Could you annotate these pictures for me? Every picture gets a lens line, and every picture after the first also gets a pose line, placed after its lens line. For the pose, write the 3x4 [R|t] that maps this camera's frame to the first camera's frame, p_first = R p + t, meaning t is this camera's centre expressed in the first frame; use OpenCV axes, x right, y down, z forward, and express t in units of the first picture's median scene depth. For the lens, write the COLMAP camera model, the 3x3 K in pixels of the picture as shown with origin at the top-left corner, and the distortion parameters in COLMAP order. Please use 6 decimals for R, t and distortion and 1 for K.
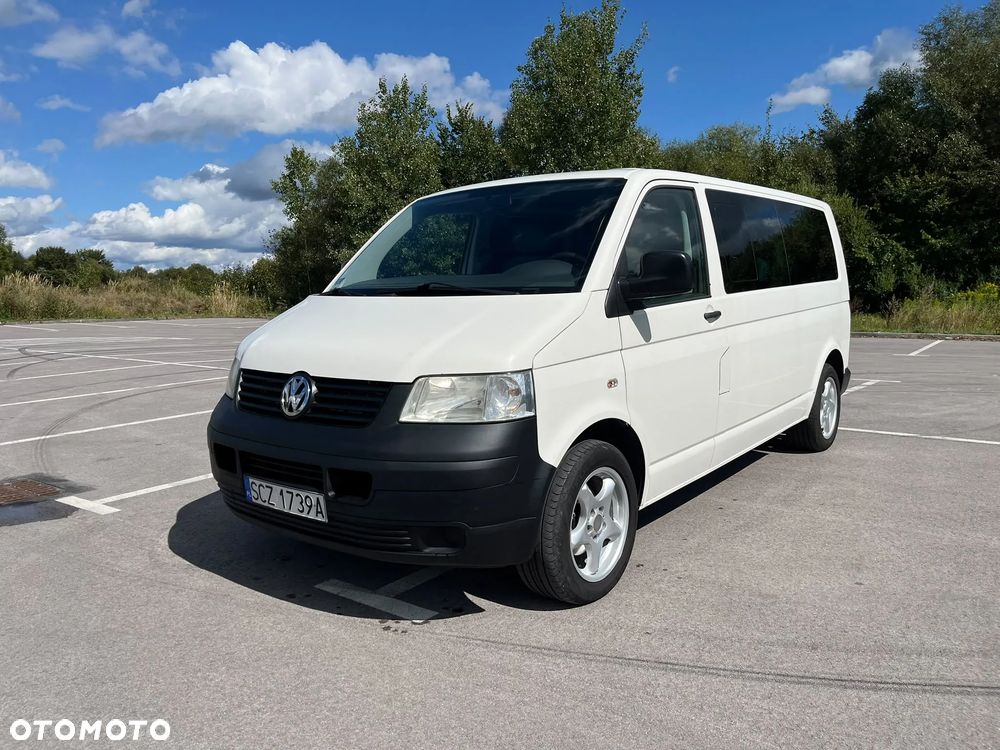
lens RADIAL K [[760.5, 0, 490.9], [0, 760.5, 382.6], [0, 0, 1]] dist [0.063777, -0.088148]
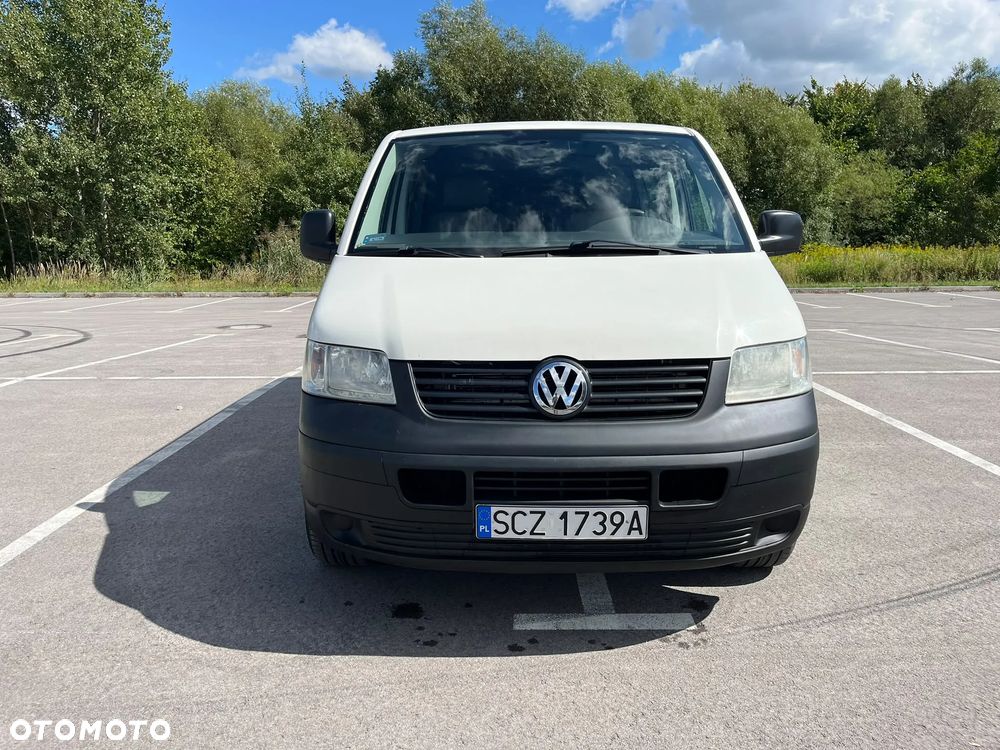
lens RADIAL K [[760.5, 0, 490.3], [0, 760.5, 381.6], [0, 0, 1]] dist [0.063777, -0.088148]
pose [[0.796710, -0.100400, 0.595964, -0.596030], [0.072640, 0.994864, 0.070493, -0.037550], [-0.599980, -0.012871, 0.799911, 0.335568]]
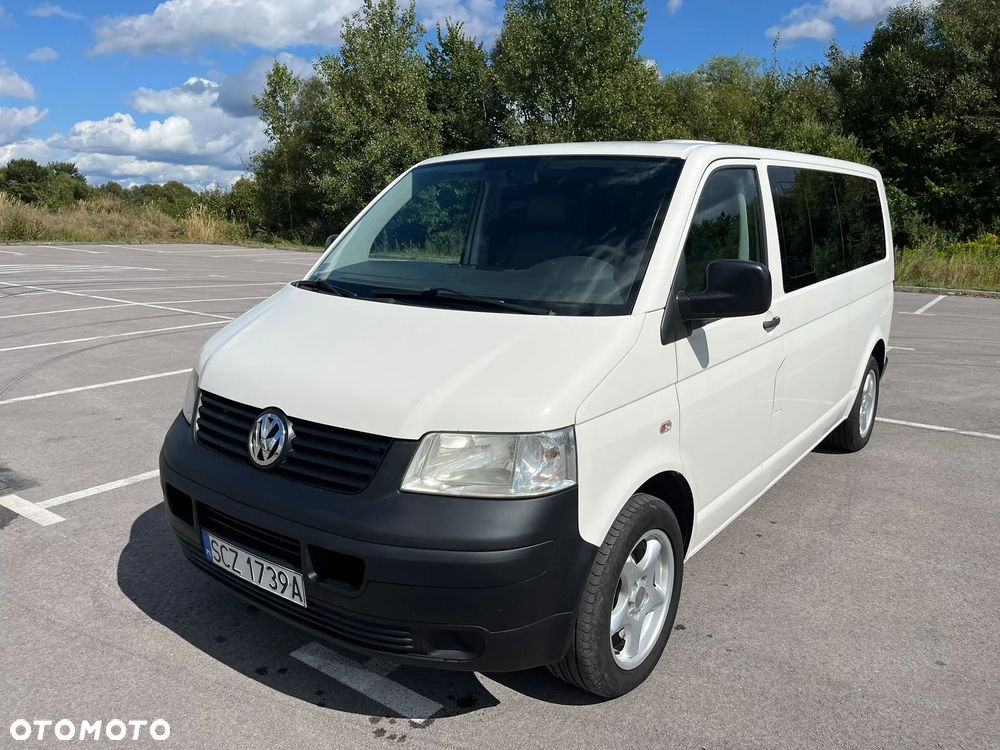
lens RADIAL K [[760.5, 0, 490.5], [0, 760.5, 374.3], [0, 0, 1]] dist [0.063777, -0.088148]
pose [[0.999376, 0.025622, 0.024323, -0.036740], [-0.027536, 0.996256, 0.081945, -0.093227], [-0.022132, -0.082564, 0.996340, 0.168321]]
